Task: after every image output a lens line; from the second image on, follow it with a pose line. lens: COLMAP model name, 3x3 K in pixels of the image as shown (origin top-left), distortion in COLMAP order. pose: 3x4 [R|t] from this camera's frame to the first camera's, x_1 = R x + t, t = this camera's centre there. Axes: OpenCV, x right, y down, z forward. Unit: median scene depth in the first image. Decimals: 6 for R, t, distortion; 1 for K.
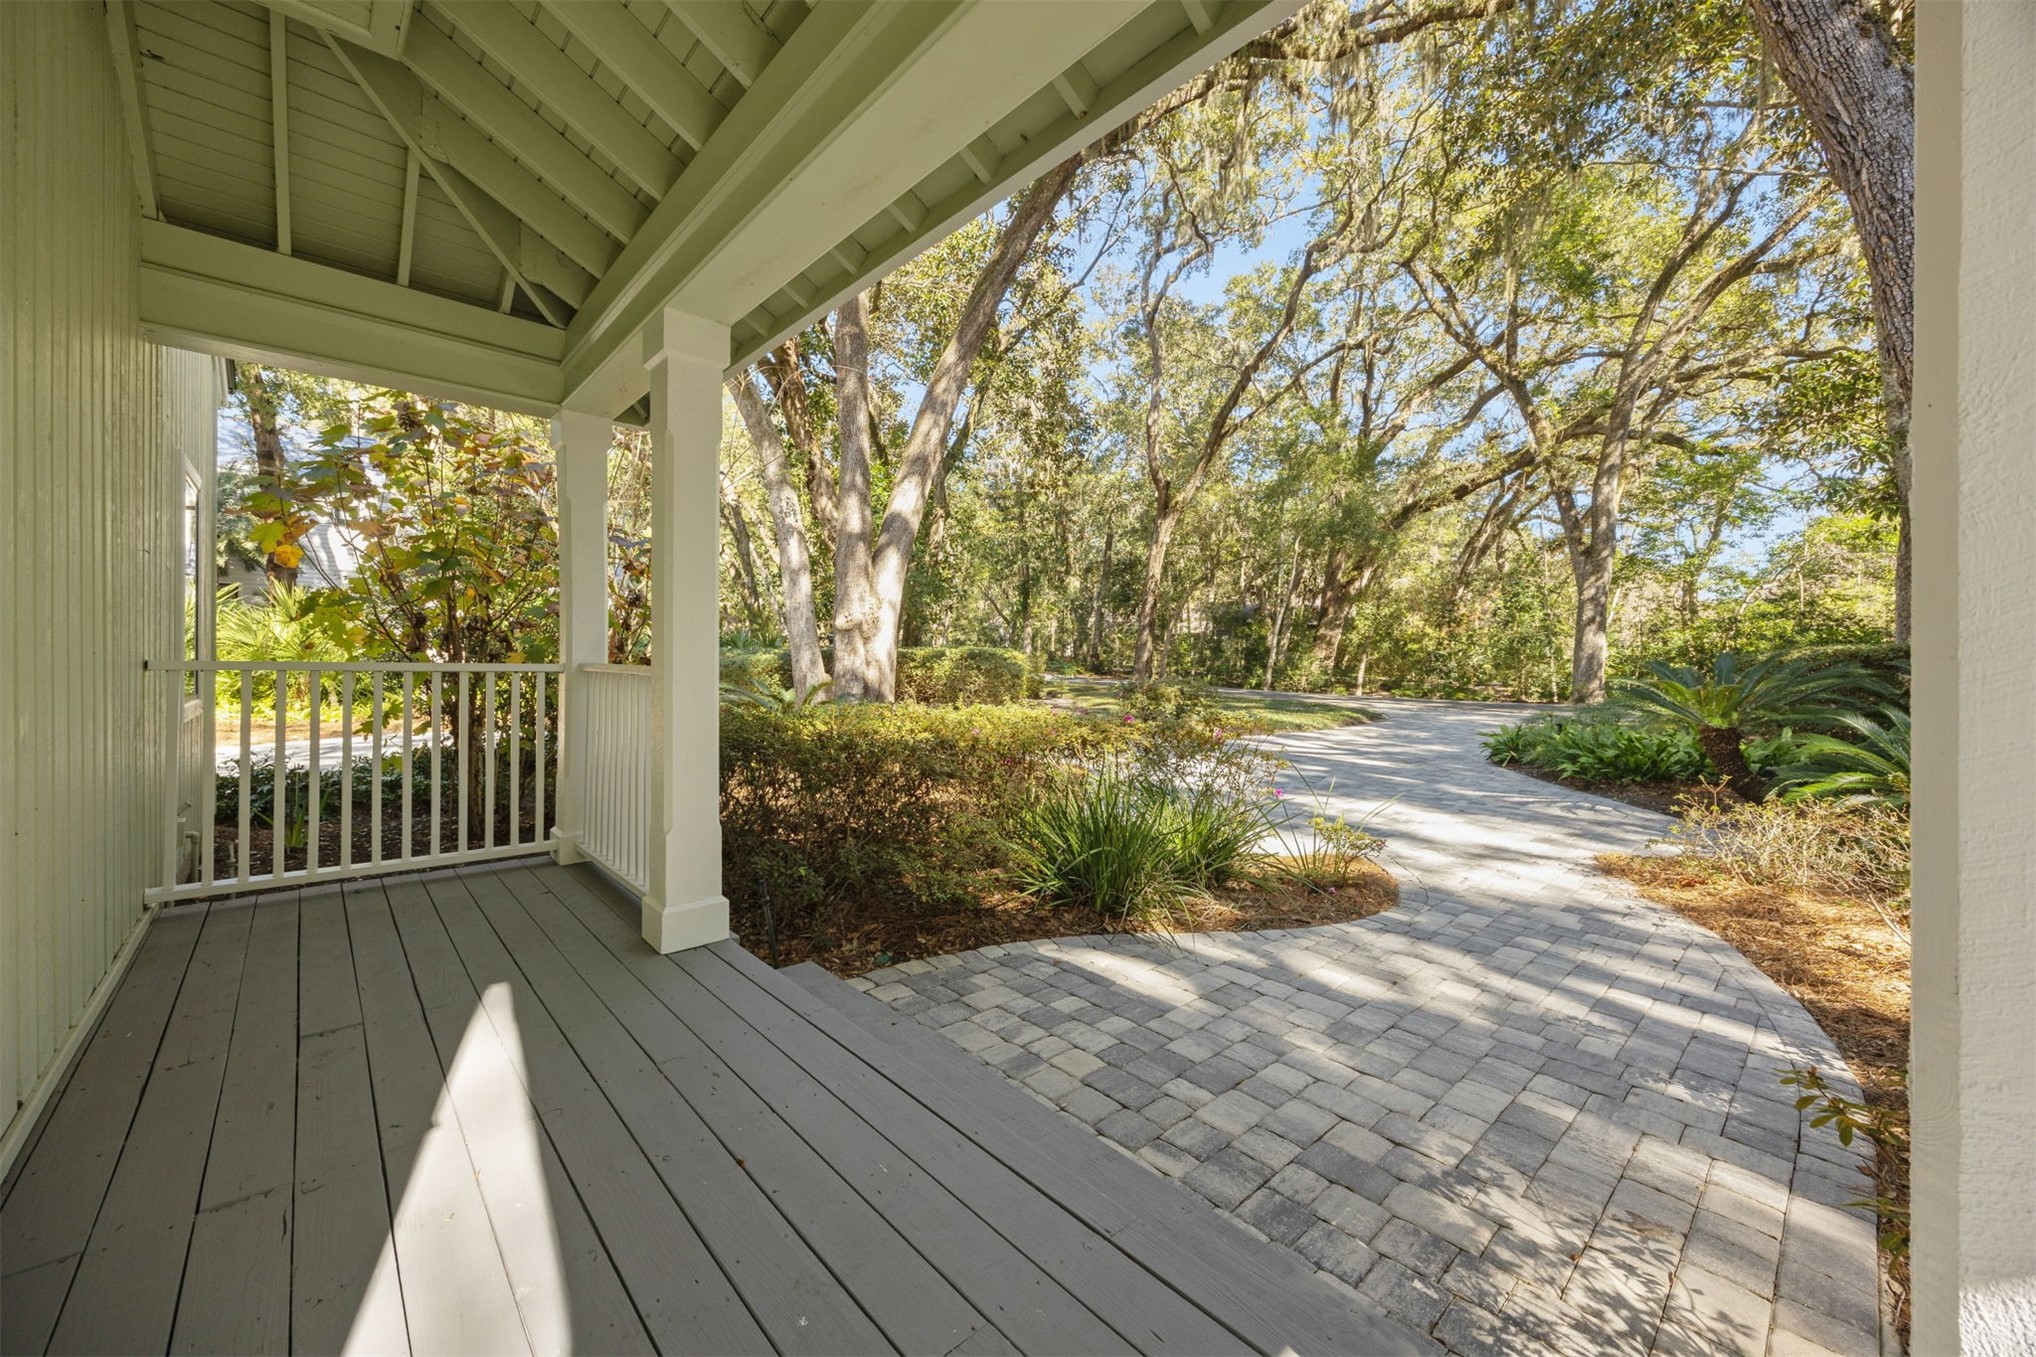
lens RADIAL K [[782.6, 0, 1020.7], [0, 782.6, 660.4], [0, 0, 1]] dist [0.003490, -0.001790]
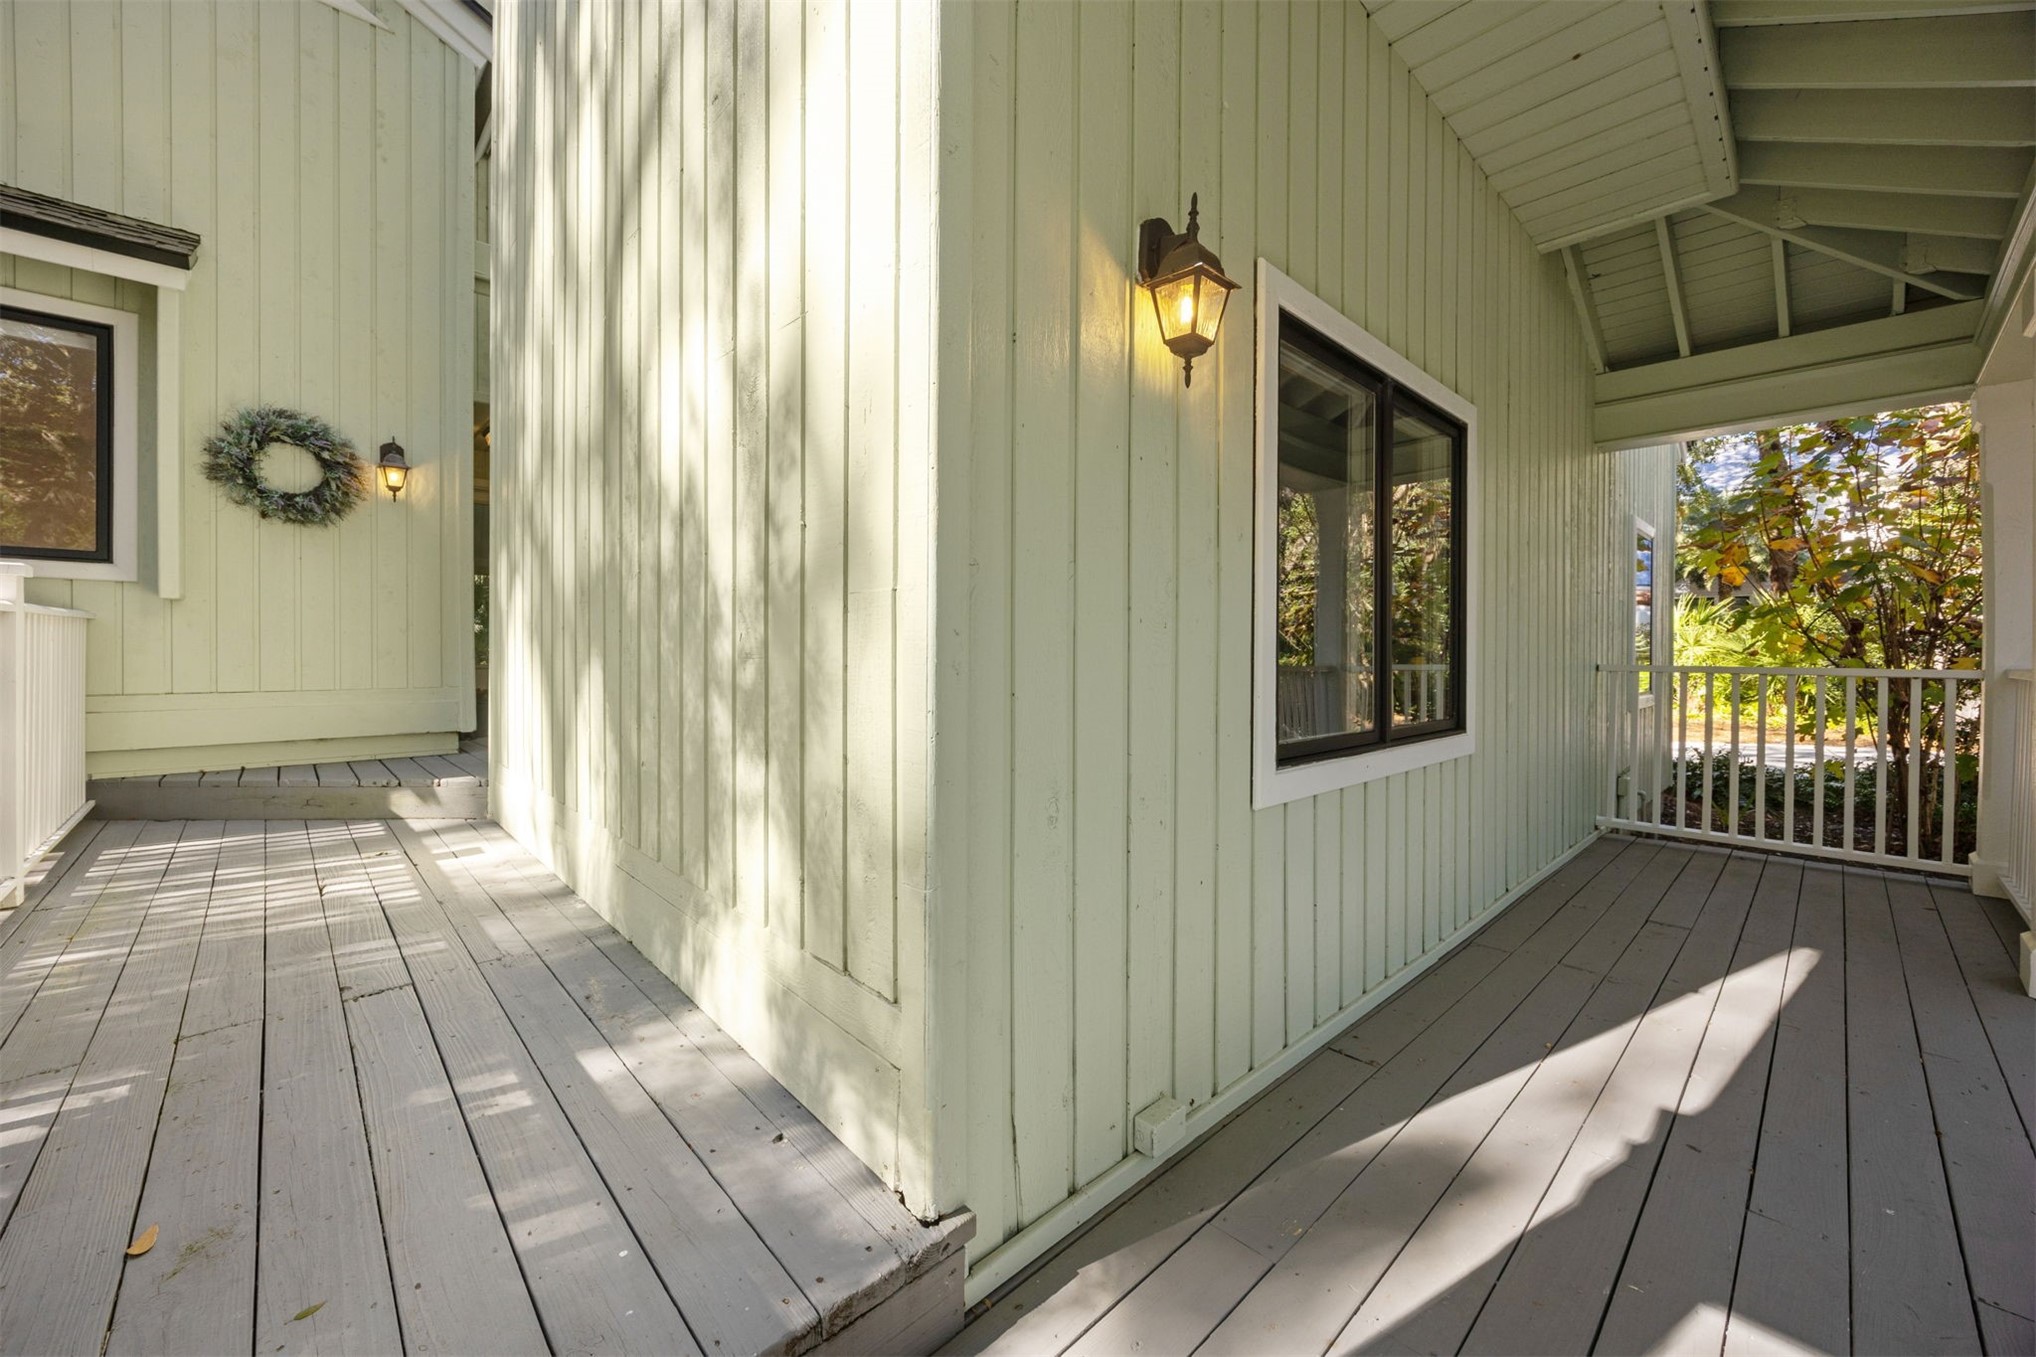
lens RADIAL K [[782.6, 0, 1010.9], [0, 782.6, 659.7], [0, 0, 1]] dist [0.003490, -0.001790]
pose [[0.014591, -0.003696, -0.999887, 0.363433], [-0.007406, 0.999965, -0.003804, 0.004042], [0.999866, 0.007461, 0.014563, -0.149306]]
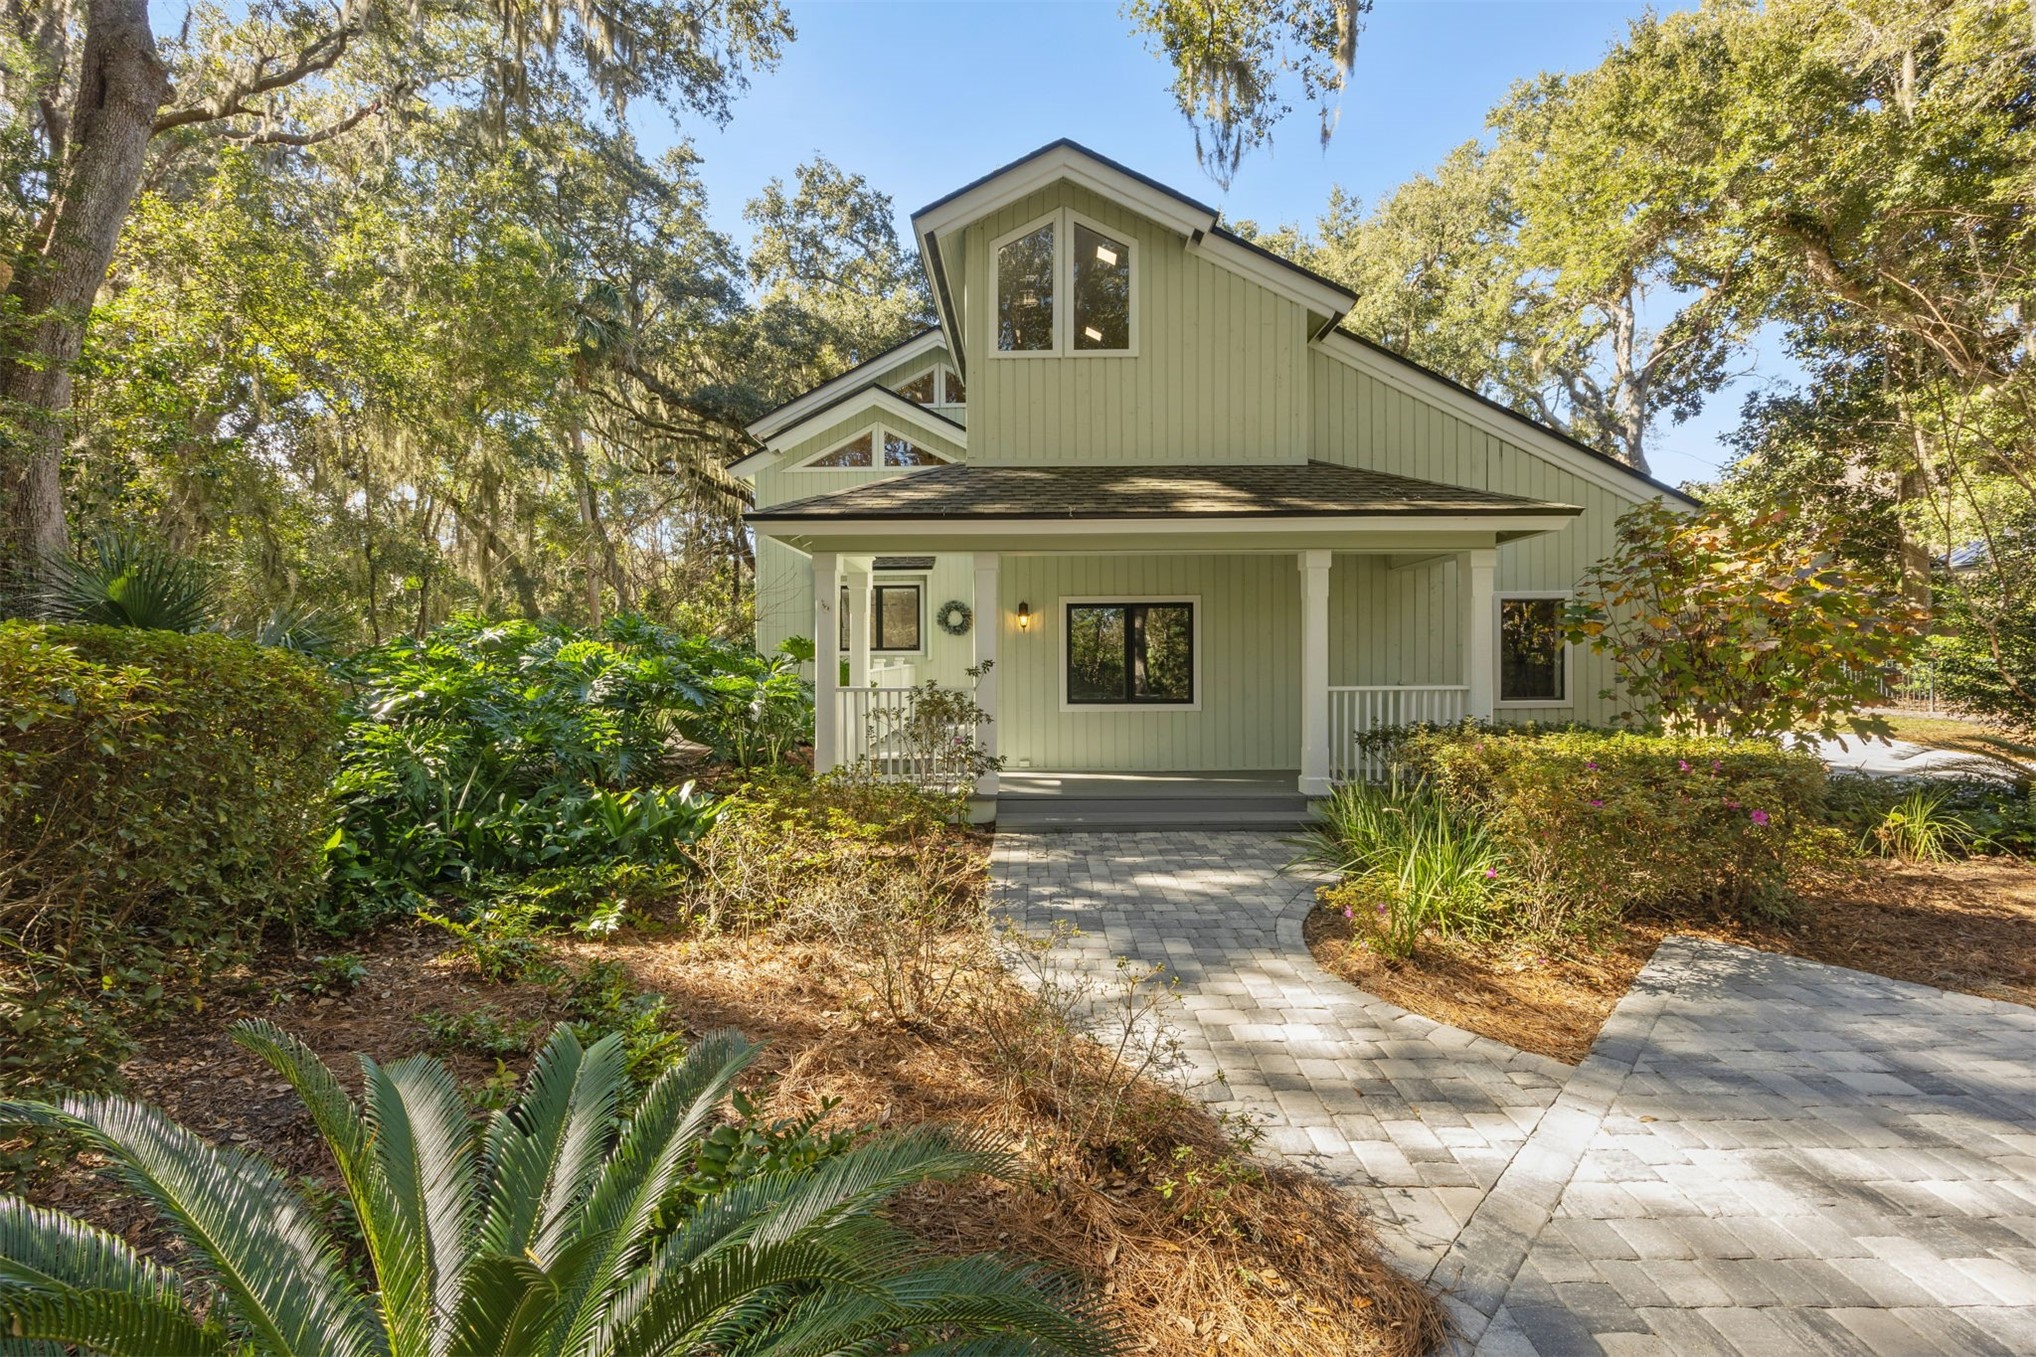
lens RADIAL K [[782.6, 0, 1012.9], [0, 782.6, 670.6], [0, 0, 1]] dist [0.003490, -0.001790]
pose [[-0.692709, 0.003284, -0.721210, 1.993386], [-0.001890, 0.999978, 0.006369, -0.054394], [0.721215, 0.005774, -0.692687, 1.967170]]
